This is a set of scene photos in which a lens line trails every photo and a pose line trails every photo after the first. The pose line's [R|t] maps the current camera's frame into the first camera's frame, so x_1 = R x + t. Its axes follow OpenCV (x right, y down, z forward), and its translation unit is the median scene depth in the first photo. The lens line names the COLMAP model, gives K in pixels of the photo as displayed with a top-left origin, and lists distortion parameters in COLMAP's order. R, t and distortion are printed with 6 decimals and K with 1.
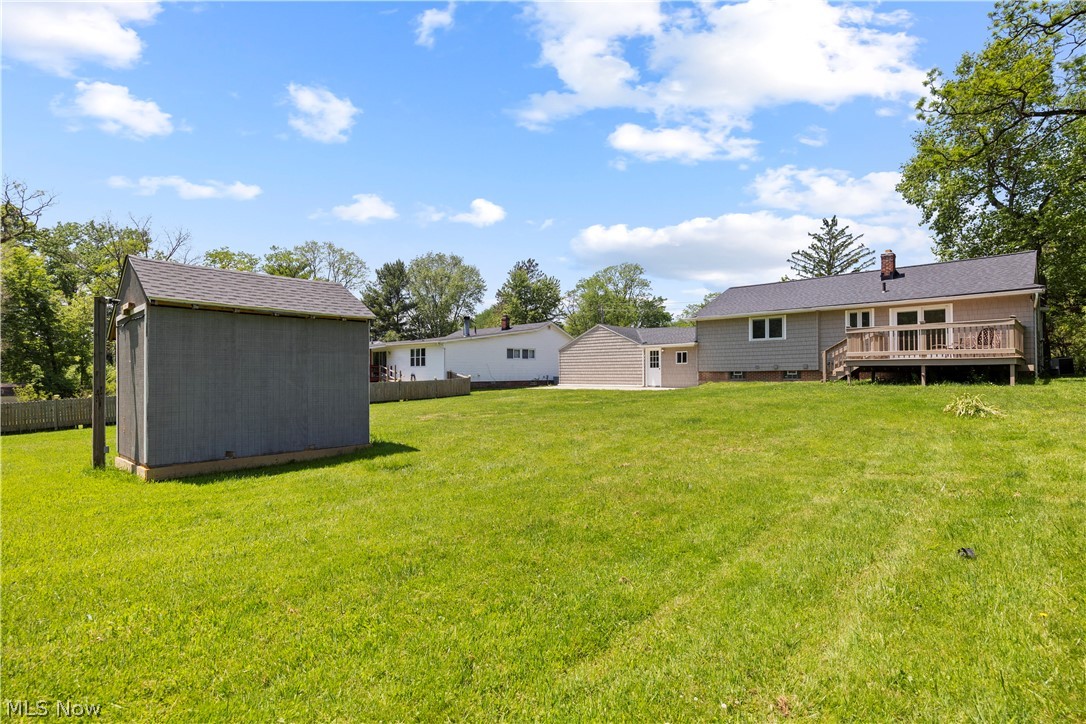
lens RADIAL K [[532.4, 0, 544.8], [0, 532.4, 373.6], [0, 0, 1]] dist [-0.011169, -0.000044]
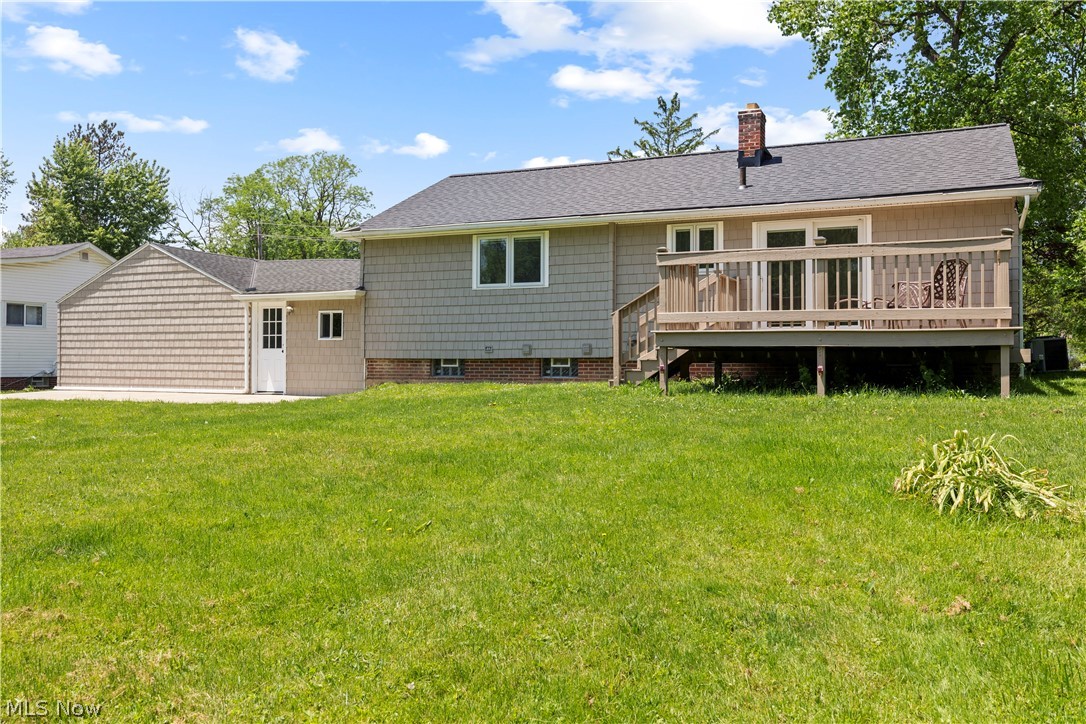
lens RADIAL K [[932.5, 0, 543.0], [0, 932.5, 362.0], [0, 0, 1]] dist [-0.011627, -0.003951]
pose [[0.938970, 0.009654, 0.343864, 0.173405], [-0.008814, 0.999953, -0.004005, 0.000758], [-0.343887, 0.000730, 0.939011, 0.259800]]
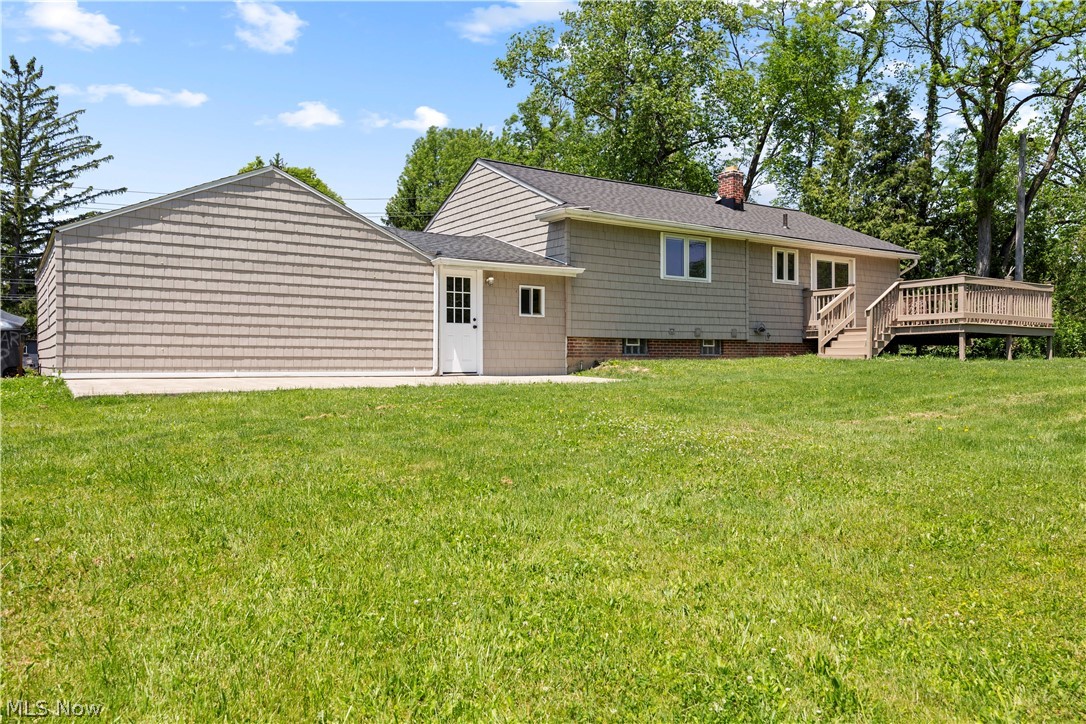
lens RADIAL K [[811.4, 0, 543.0], [0, 811.4, 362.0], [0, 0, 1]] dist [-0.005959, -0.006742]
pose [[0.193816, 0.005988, 0.981020, -0.379142], [-0.001678, 0.999982, -0.005772, 0.021542], [-0.981036, -0.000527, 0.193822, 0.940155]]
